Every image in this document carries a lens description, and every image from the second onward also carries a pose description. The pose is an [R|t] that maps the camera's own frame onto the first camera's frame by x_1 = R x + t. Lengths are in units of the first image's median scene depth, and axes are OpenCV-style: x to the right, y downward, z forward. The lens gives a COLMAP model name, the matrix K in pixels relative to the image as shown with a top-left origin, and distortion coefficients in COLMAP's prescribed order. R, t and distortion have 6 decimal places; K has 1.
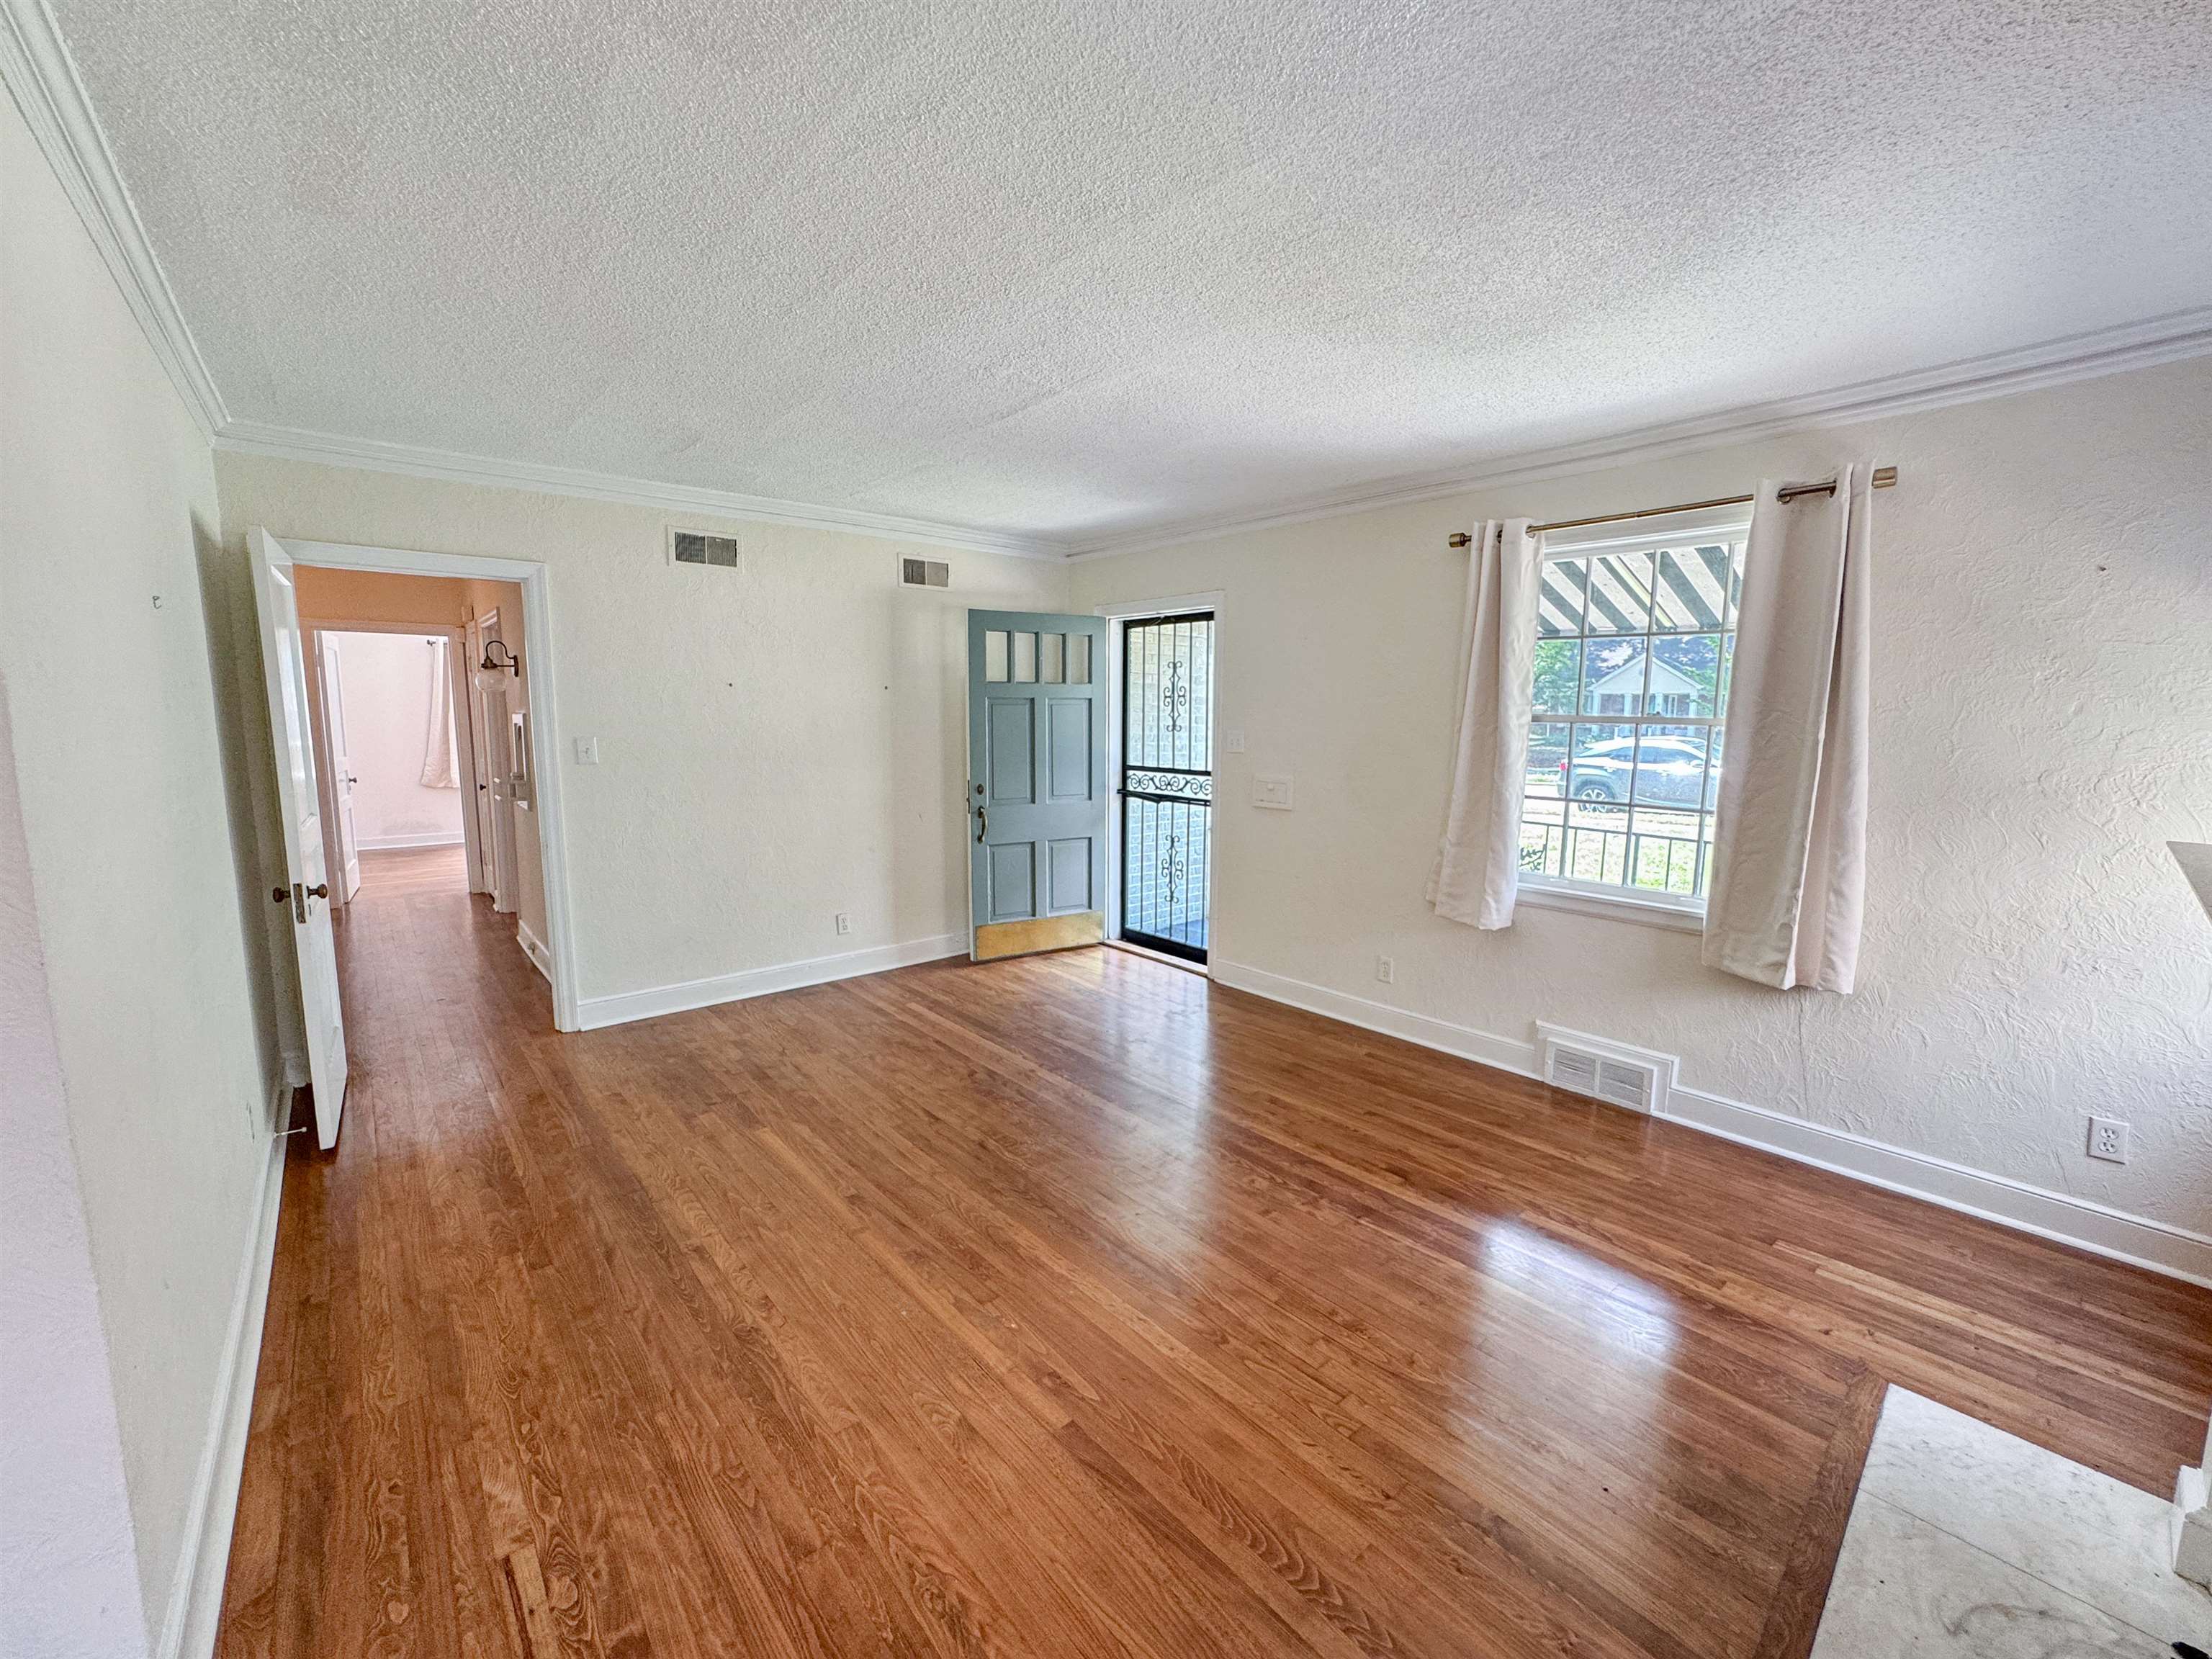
lens RADIAL K [[897.7, 0, 1106.0], [0, 897.7, 829.5], [0, 0, 1]] dist [-0.047726, 0.021349]
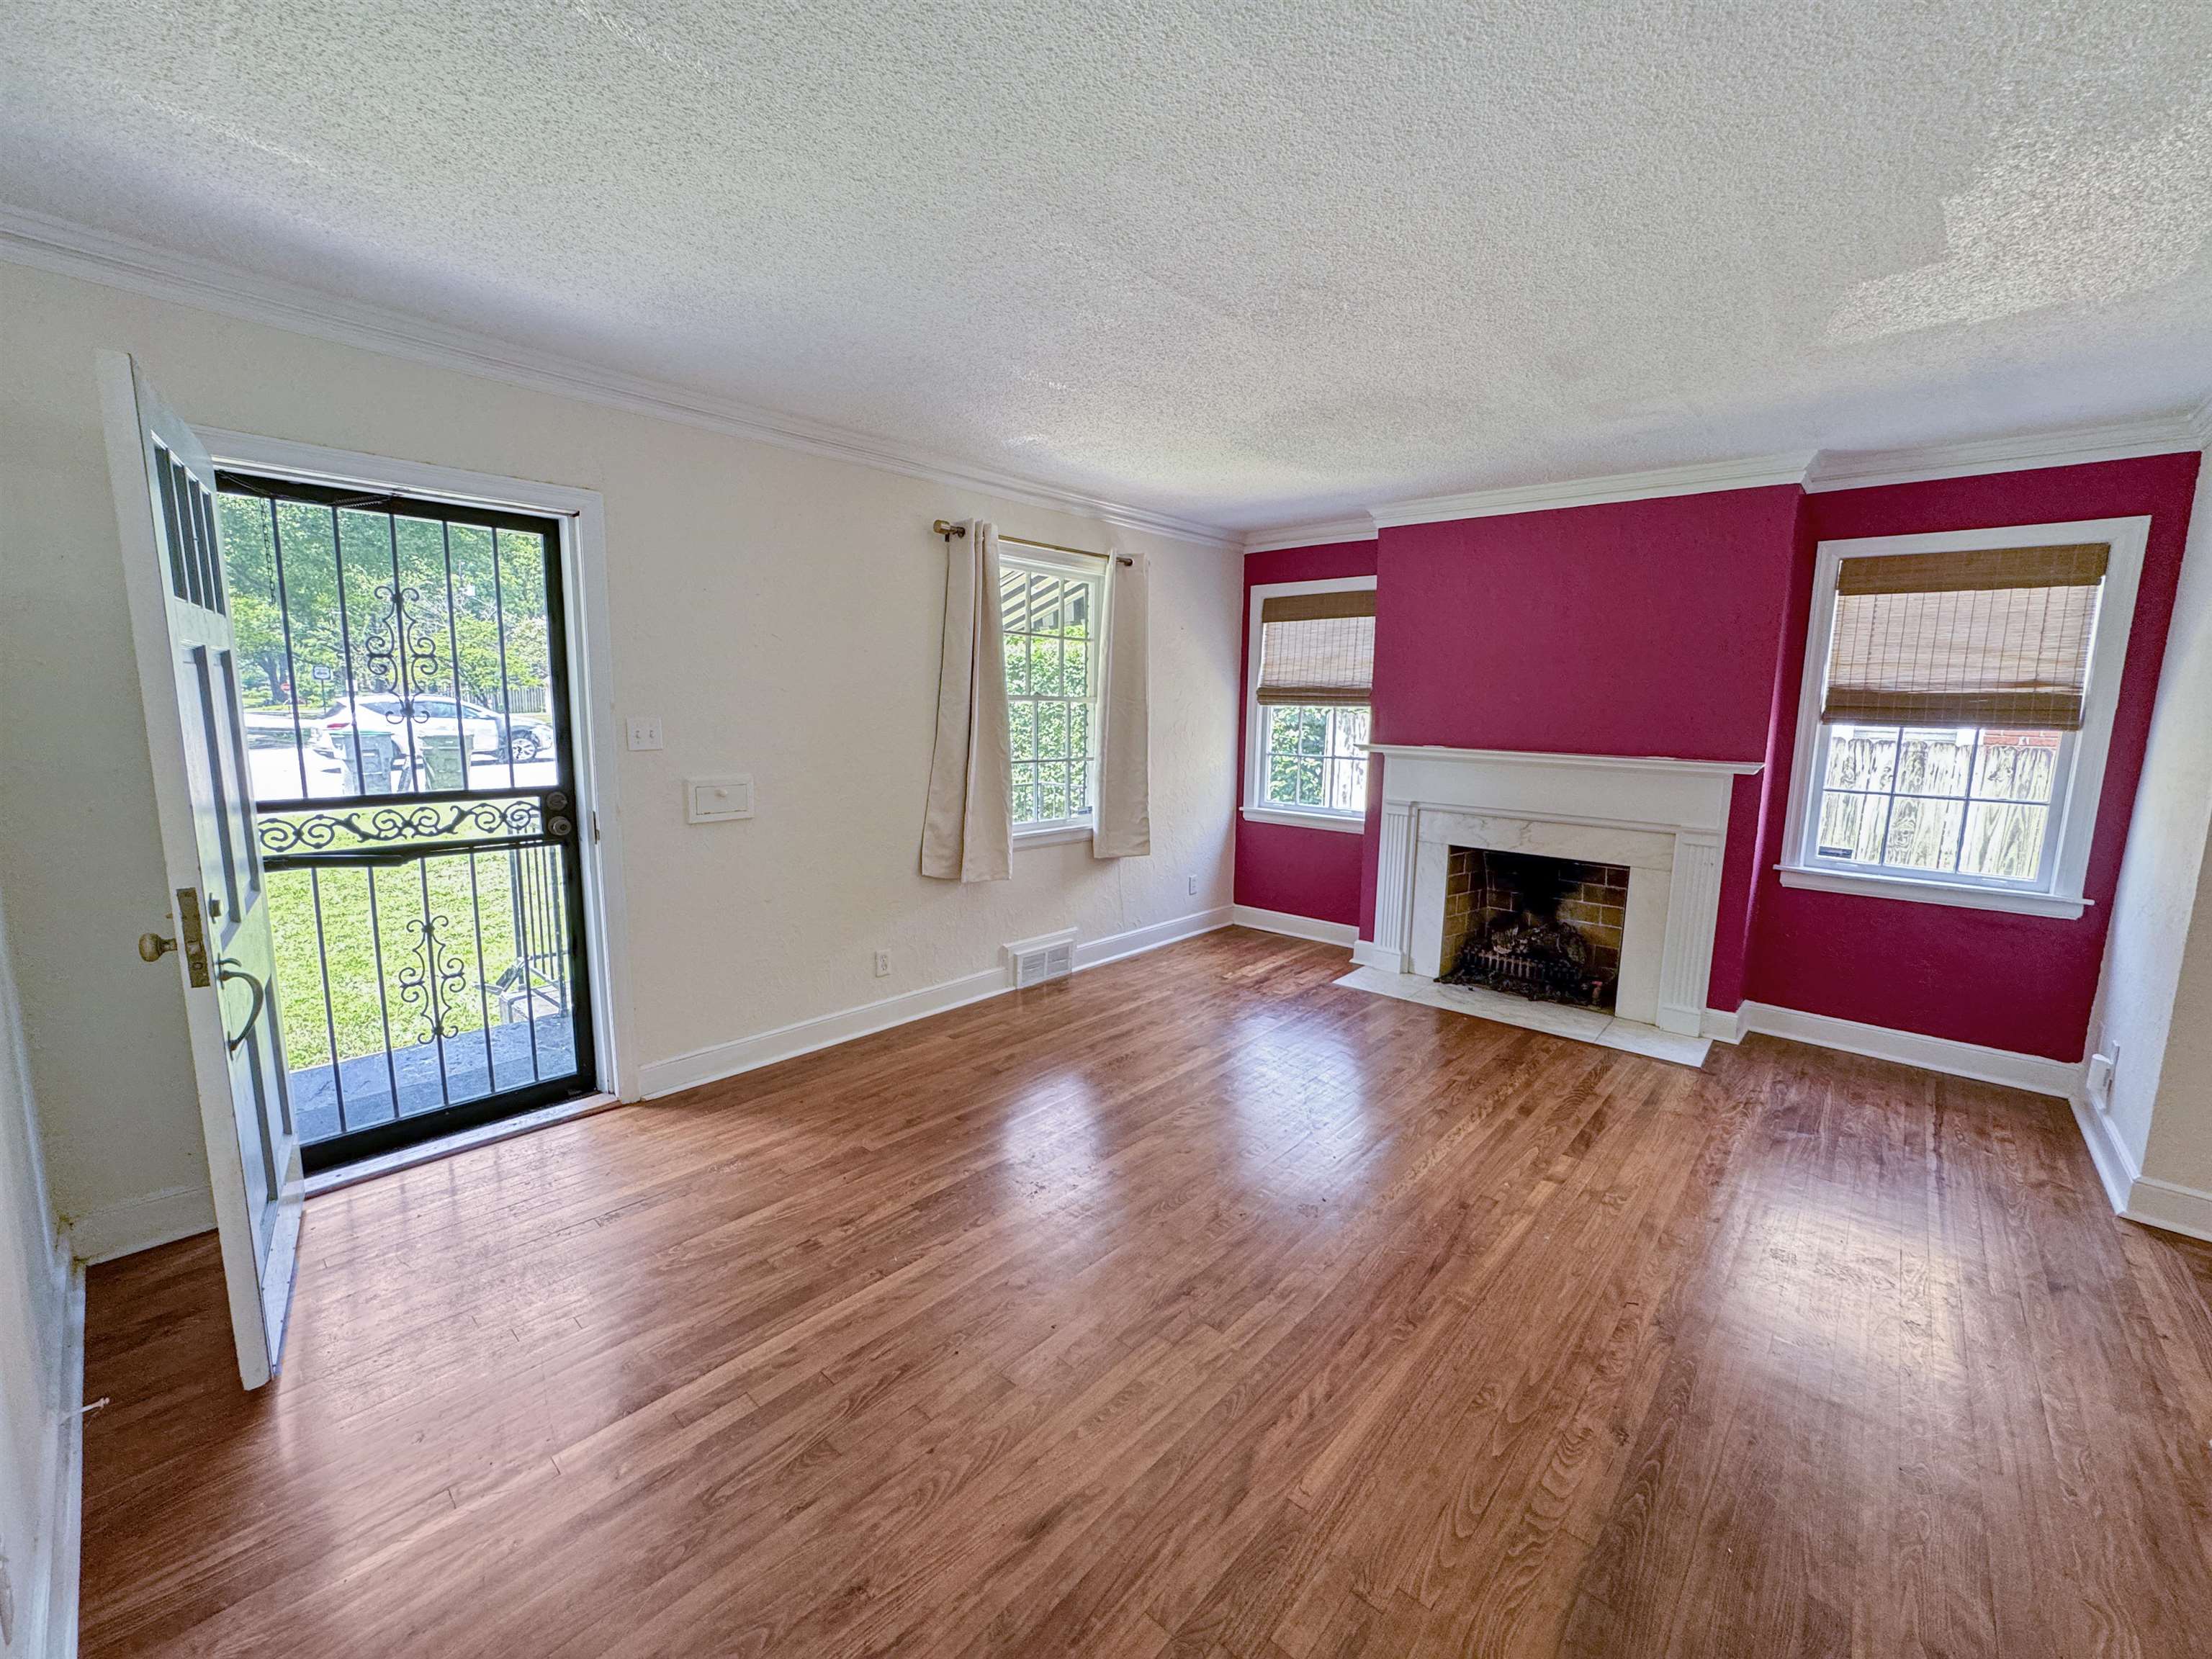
lens RADIAL K [[897.7, 0, 1106.0], [0, 897.7, 829.5], [0, 0, 1]] dist [-0.047726, 0.021349]
pose [[-0.126507, -0.153203, 0.980064, -0.734955], [0.111149, 0.979591, 0.167476, -0.134424], [-0.985719, 0.130120, -0.106897, 1.000284]]
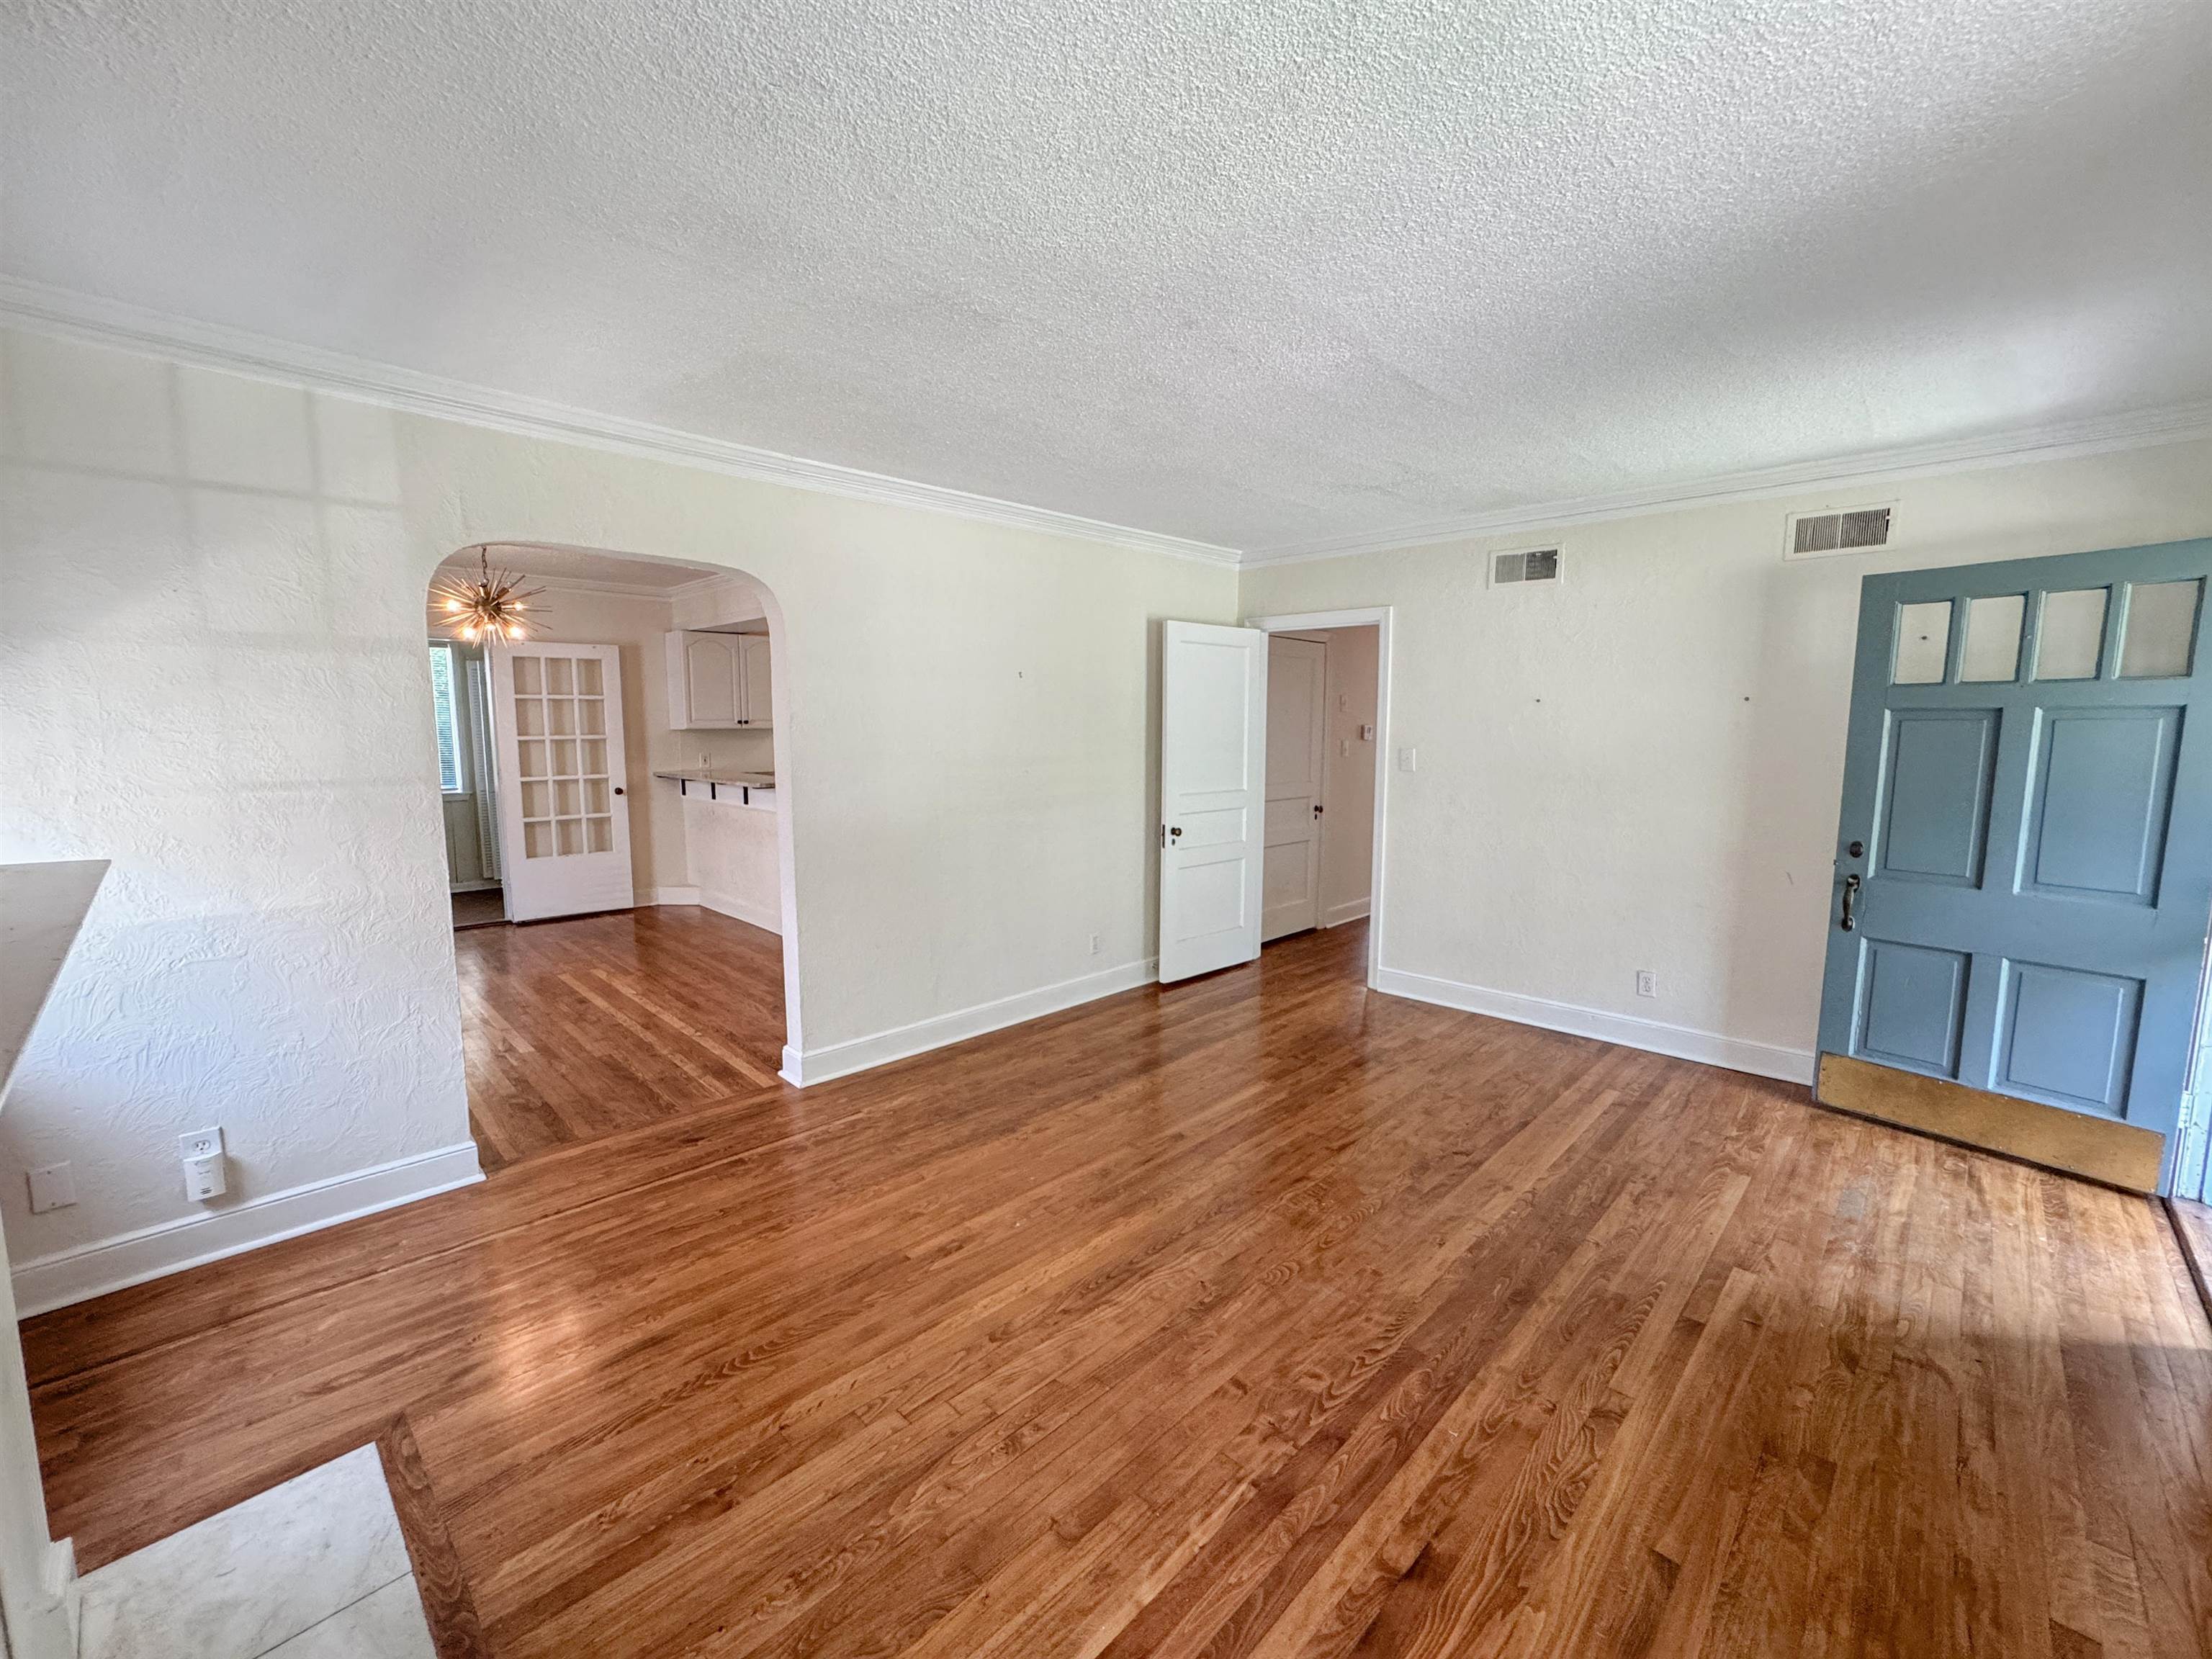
lens RADIAL K [[897.7, 0, 1106.0], [0, 897.7, 829.5], [0, 0, 1]] dist [-0.047726, 0.021349]
pose [[0.082474, 0.113208, -0.990142, 0.649073], [-0.134003, 0.985764, 0.101546, -0.073617], [0.987543, 0.124308, 0.096470, 0.569364]]
